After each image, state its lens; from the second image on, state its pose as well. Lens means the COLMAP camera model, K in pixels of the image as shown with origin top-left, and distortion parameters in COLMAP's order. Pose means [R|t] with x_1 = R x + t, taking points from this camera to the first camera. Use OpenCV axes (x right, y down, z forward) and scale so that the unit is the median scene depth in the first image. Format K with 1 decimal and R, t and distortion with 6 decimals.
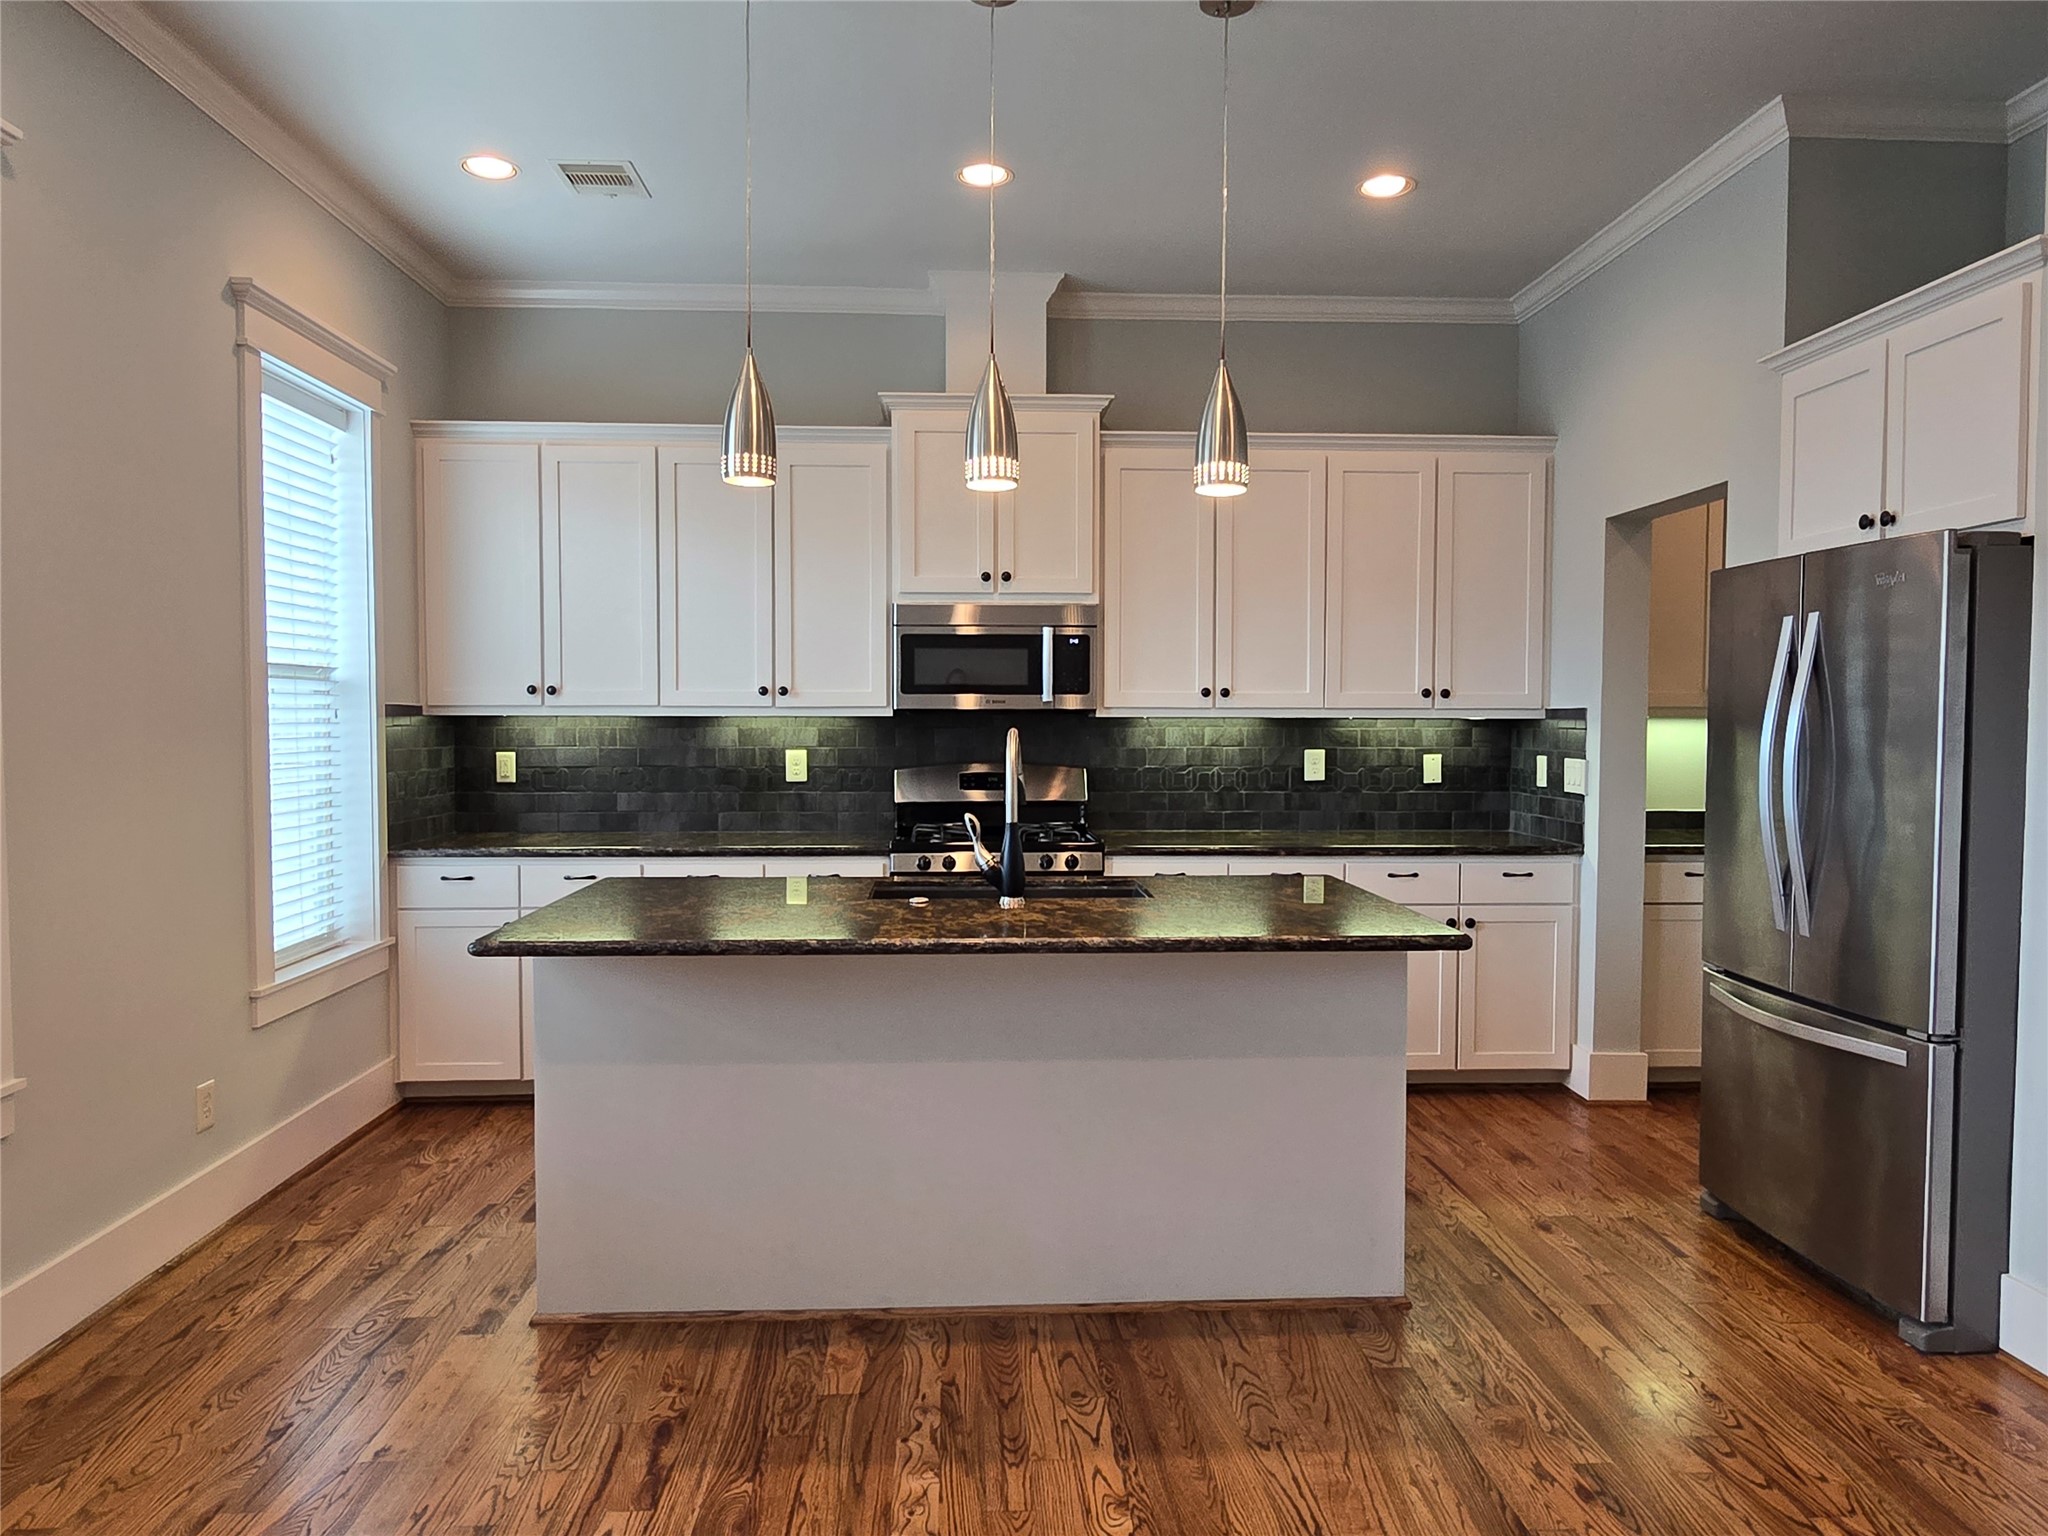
lens RADIAL K [[1399.8, 0, 1034.8], [0, 1399.8, 769.8], [0, 0, 1]] dist [0.003745, 0.003367]
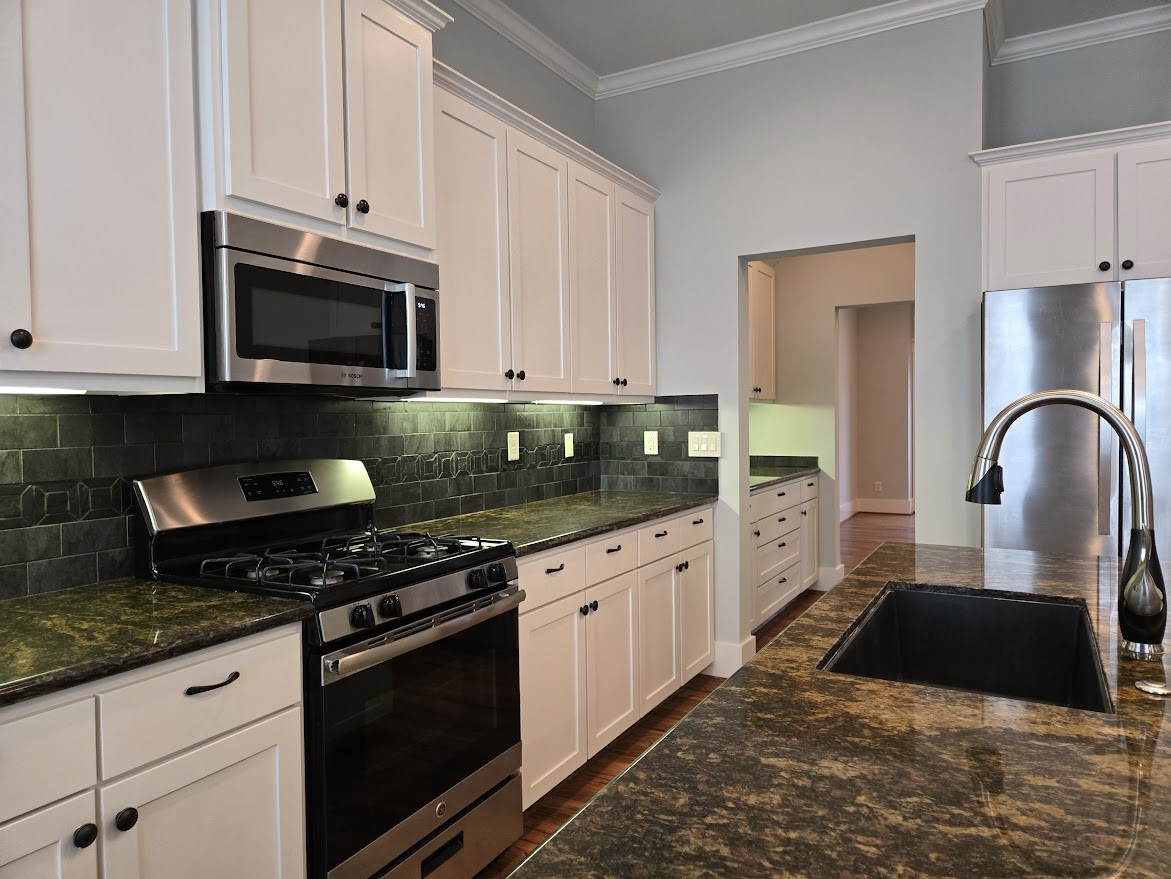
lens RADIAL K [[767.7, 0, 588.1], [0, 767.7, 440.6], [0, 0, 1]] dist [-0.000662, -0.000781]
pose [[0.548949, -0.036256, 0.835069, -0.296800], [0.047462, 0.998799, 0.012165, -0.013564], [-0.834507, 0.032956, 0.550011, 0.679172]]
